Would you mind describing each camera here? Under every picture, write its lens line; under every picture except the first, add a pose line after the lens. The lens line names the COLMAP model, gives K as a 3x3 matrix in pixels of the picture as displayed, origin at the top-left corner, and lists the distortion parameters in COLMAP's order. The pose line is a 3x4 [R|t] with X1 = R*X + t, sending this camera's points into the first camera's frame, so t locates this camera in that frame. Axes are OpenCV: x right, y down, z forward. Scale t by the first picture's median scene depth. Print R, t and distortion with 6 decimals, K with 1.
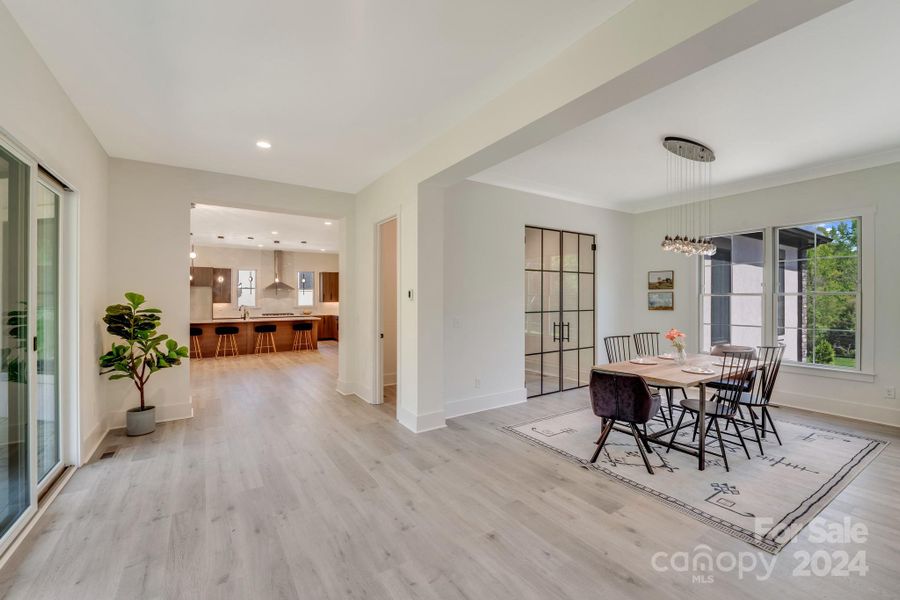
lens RADIAL K [[374.1, 0, 443.6], [0, 374.1, 302.0], [0, 0, 1]] dist [-0.002603, -0.013742]
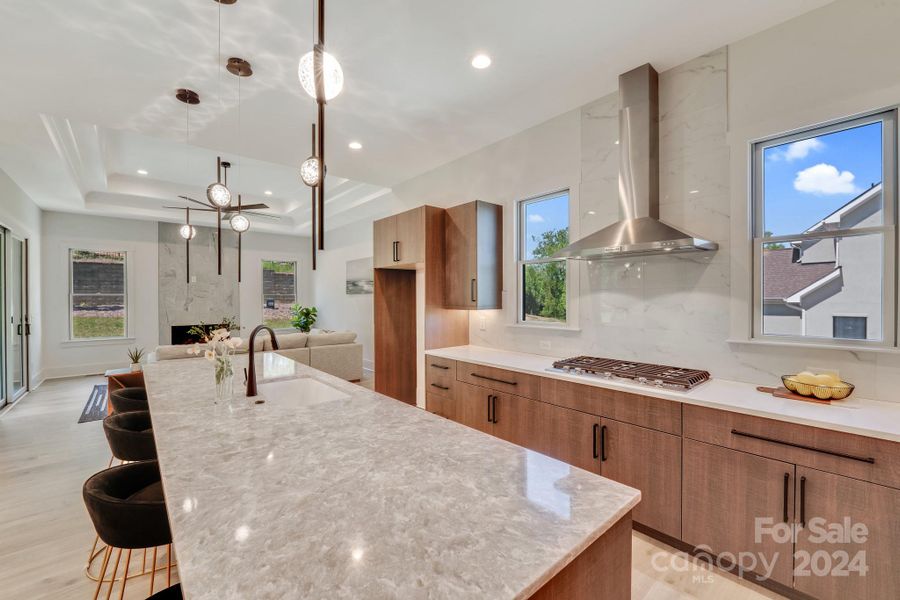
lens RADIAL K [[368.7, 0, 445.3], [0, 368.7, 301.1], [0, 0, 1]] dist [-0.013456, -0.000362]
pose [[0.148427, 0.007736, -0.988893, -0.745047], [-0.007986, 0.999946, 0.006624, -0.018520], [0.988891, 0.006915, 0.148481, 2.562953]]
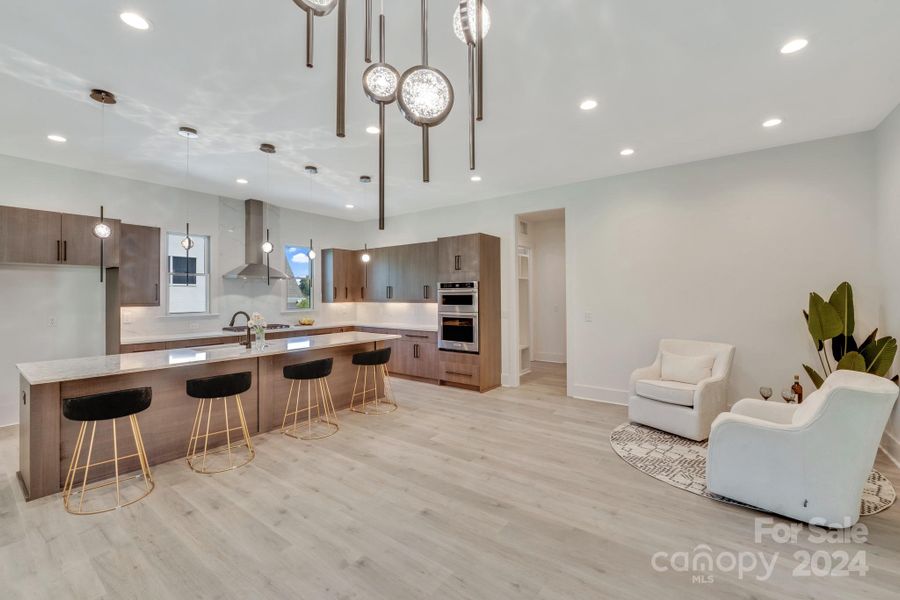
lens RADIAL K [[376.9, 0, 448.3], [0, 376.9, 291.0], [0, 0, 1]] dist [-0.003172, -0.000393]
pose [[0.933289, -0.000446, 0.359126, -1.140882], [0.009547, 0.999677, -0.023570, -0.003810], [-0.358999, 0.025427, 0.932991, 1.303246]]
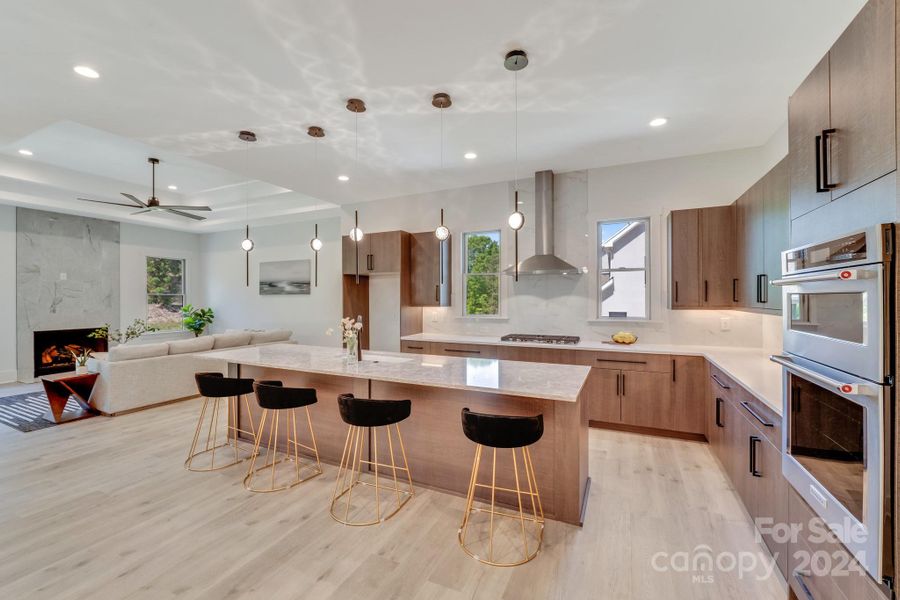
lens RADIAL K [[373.9, 0, 445.2], [0, 373.9, 299.9], [0, 0, 1]] dist [-0.012822, -0.000284]
pose [[0.533734, 0.001881, -0.845650, -0.514739], [-0.008226, 0.999962, -0.002967, -0.012649], [0.845613, 0.008540, 0.533729, 2.115540]]
